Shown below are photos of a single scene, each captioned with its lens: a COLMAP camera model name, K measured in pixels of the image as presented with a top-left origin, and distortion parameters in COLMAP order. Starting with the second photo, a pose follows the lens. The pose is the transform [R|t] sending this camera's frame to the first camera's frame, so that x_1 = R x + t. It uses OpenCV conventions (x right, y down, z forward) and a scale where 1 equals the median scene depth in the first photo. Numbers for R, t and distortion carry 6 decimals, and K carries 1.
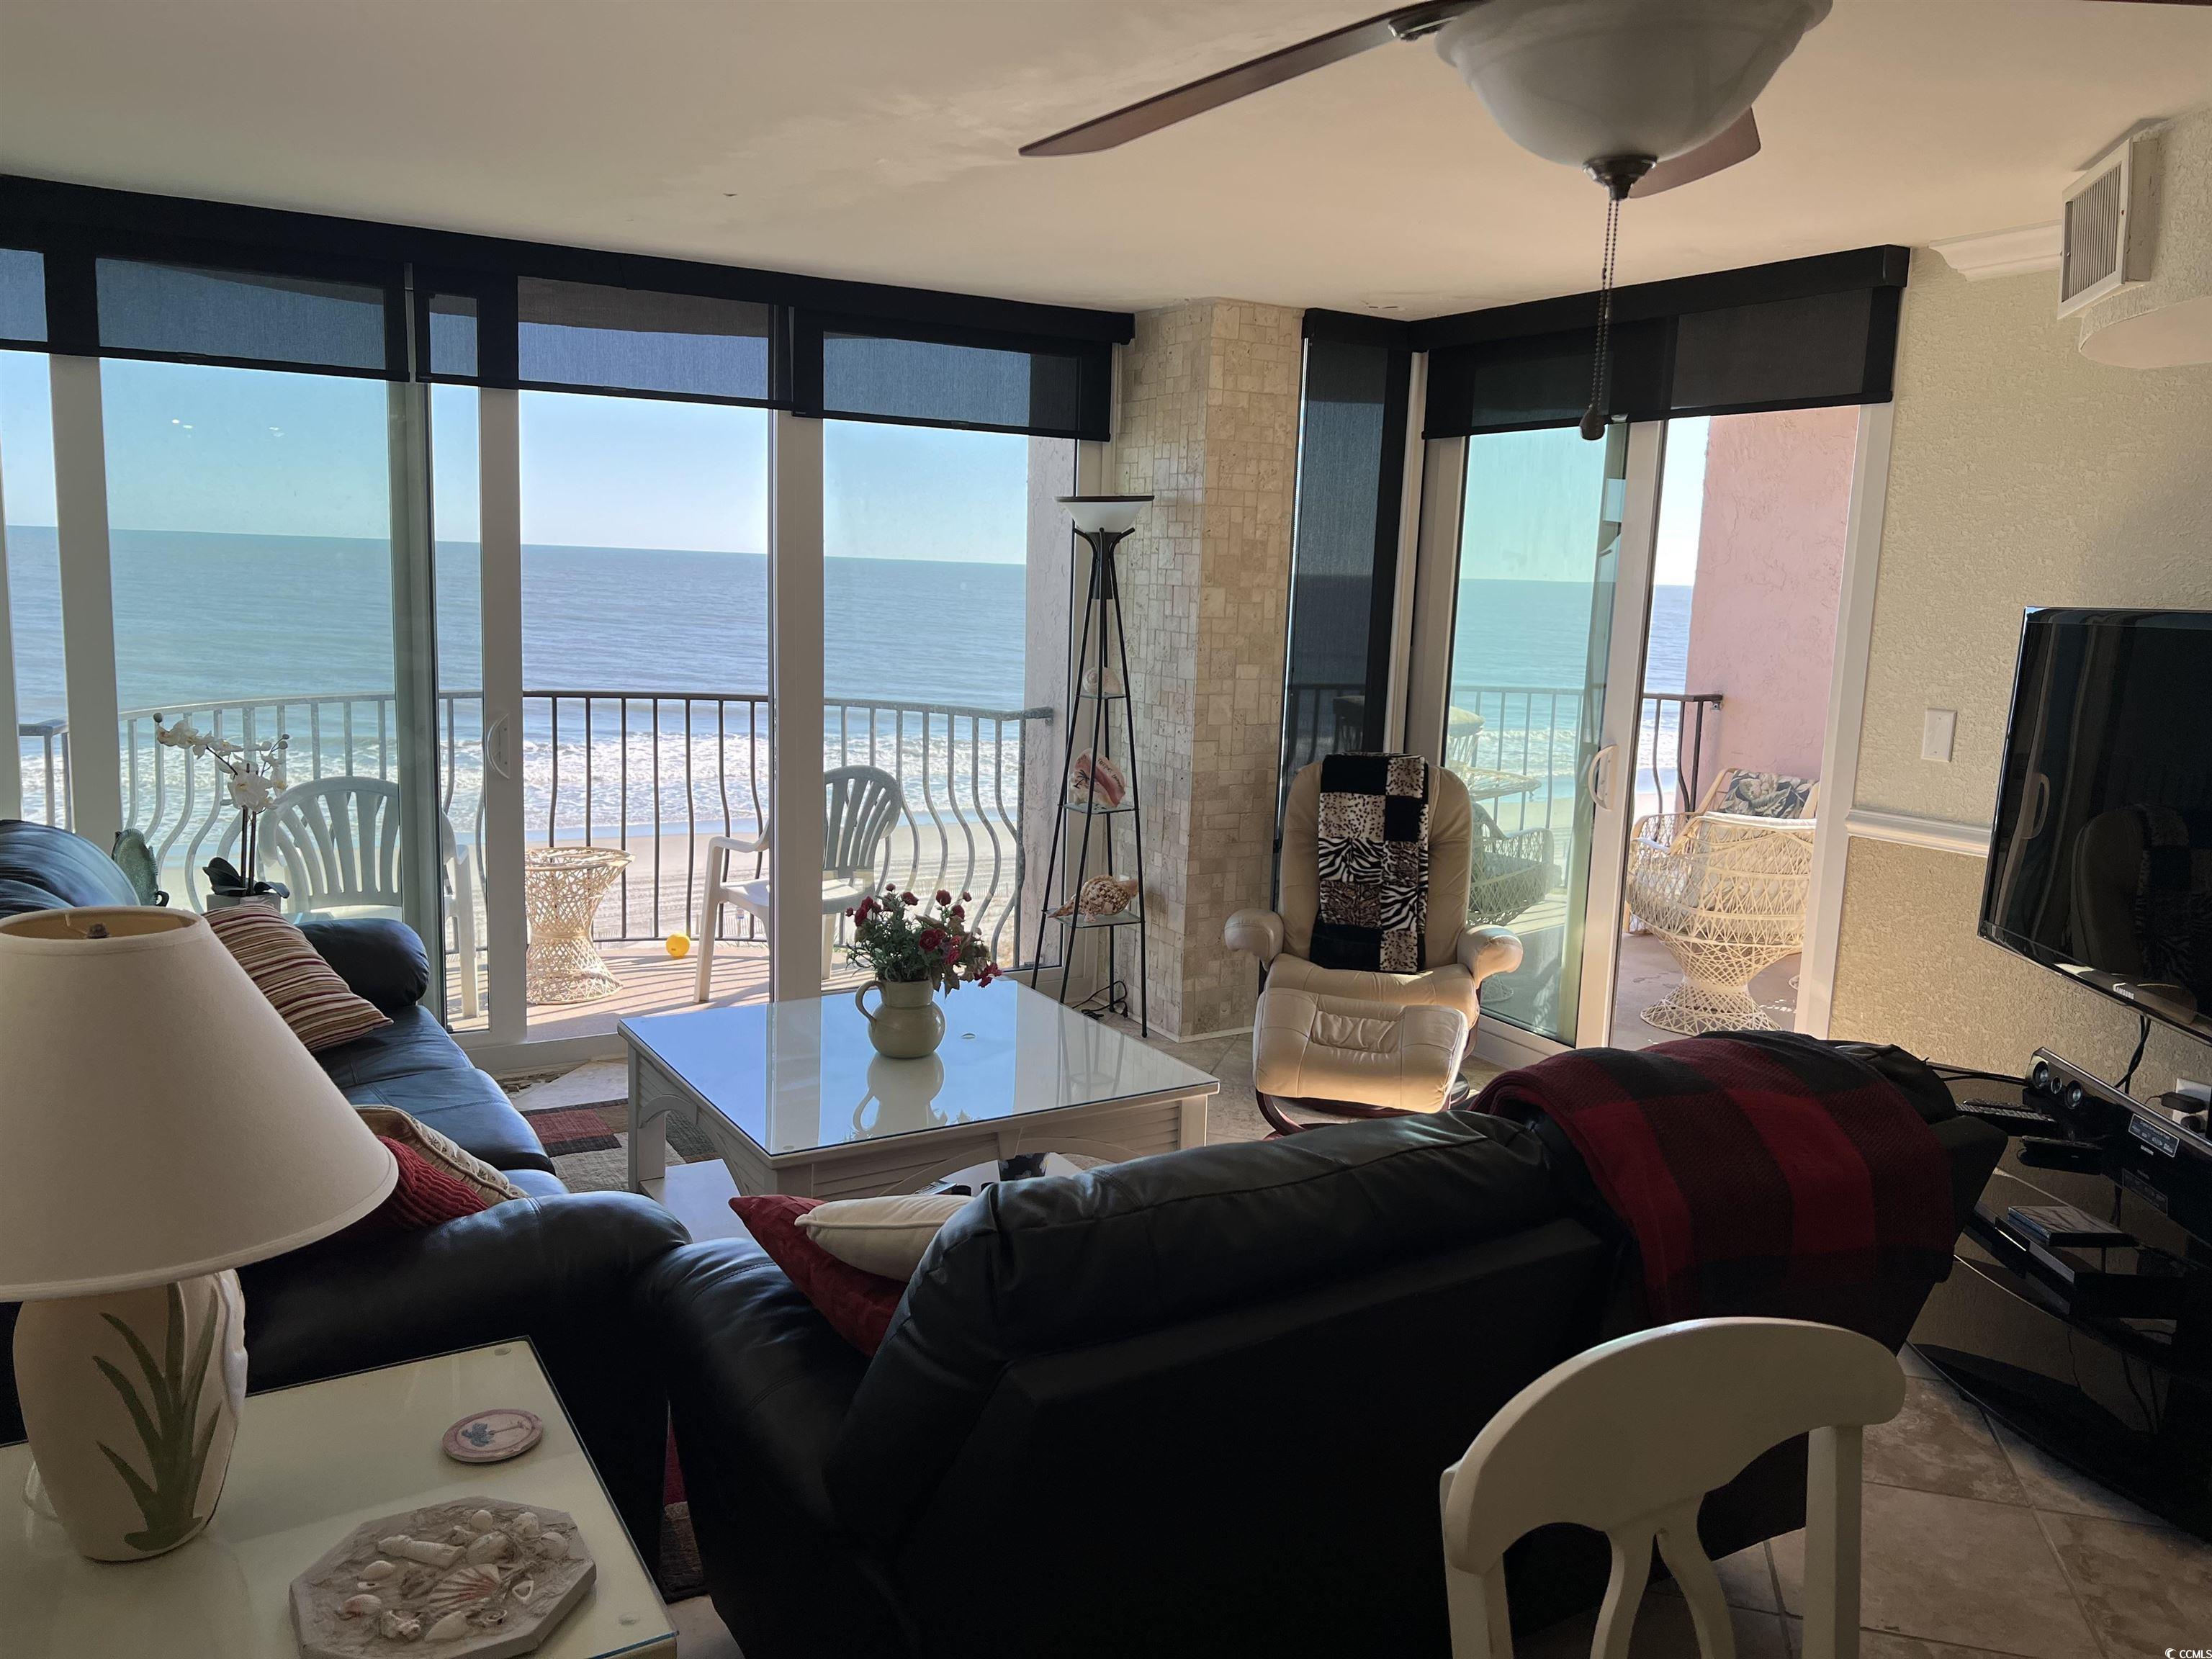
lens RADIAL K [[1657.3, 0, 1136.4], [0, 1657.3, 865.3], [0, 0, 1]] dist [0.039775, -0.043245]
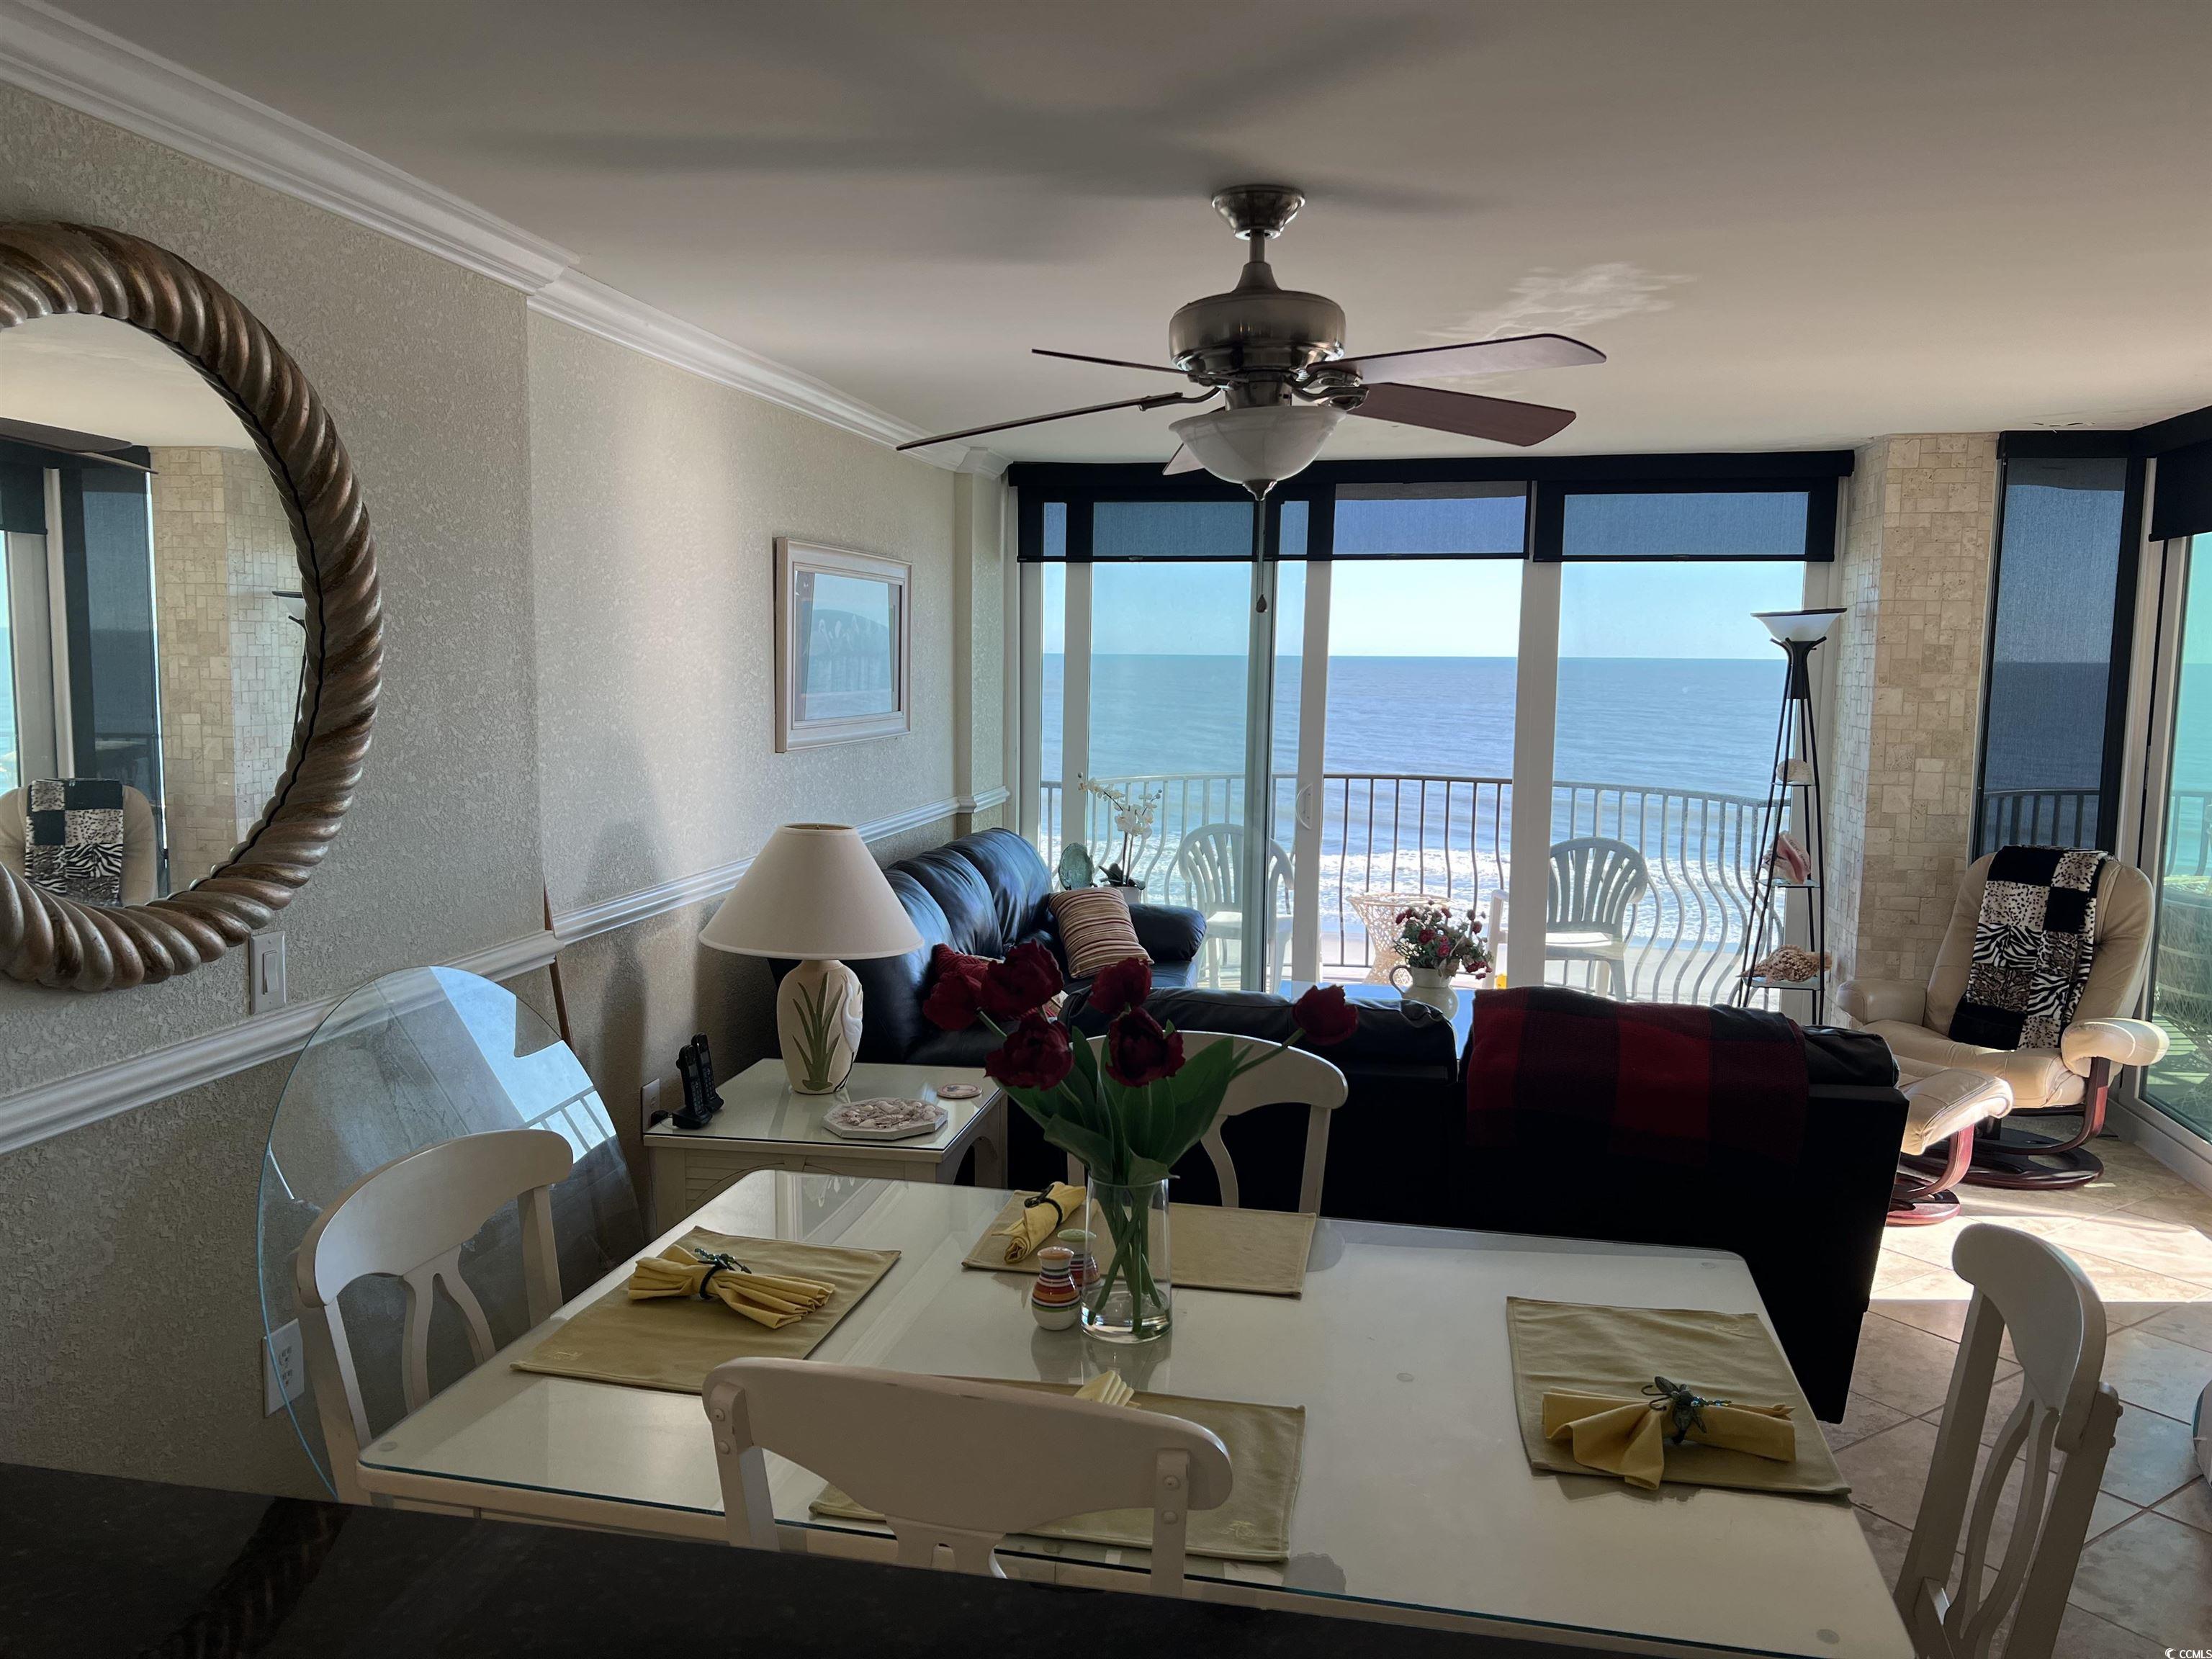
lens RADIAL K [[1657.3, 0, 1098.8], [0, 1657.3, 819.5], [0, 0, 1]] dist [0.039775, -0.043245]
pose [[0.743967, 0.040675, -0.666977, 0.399161], [-0.104535, 0.992941, -0.056048, 0.036054], [0.659989, 0.111421, 0.742967, -0.159777]]
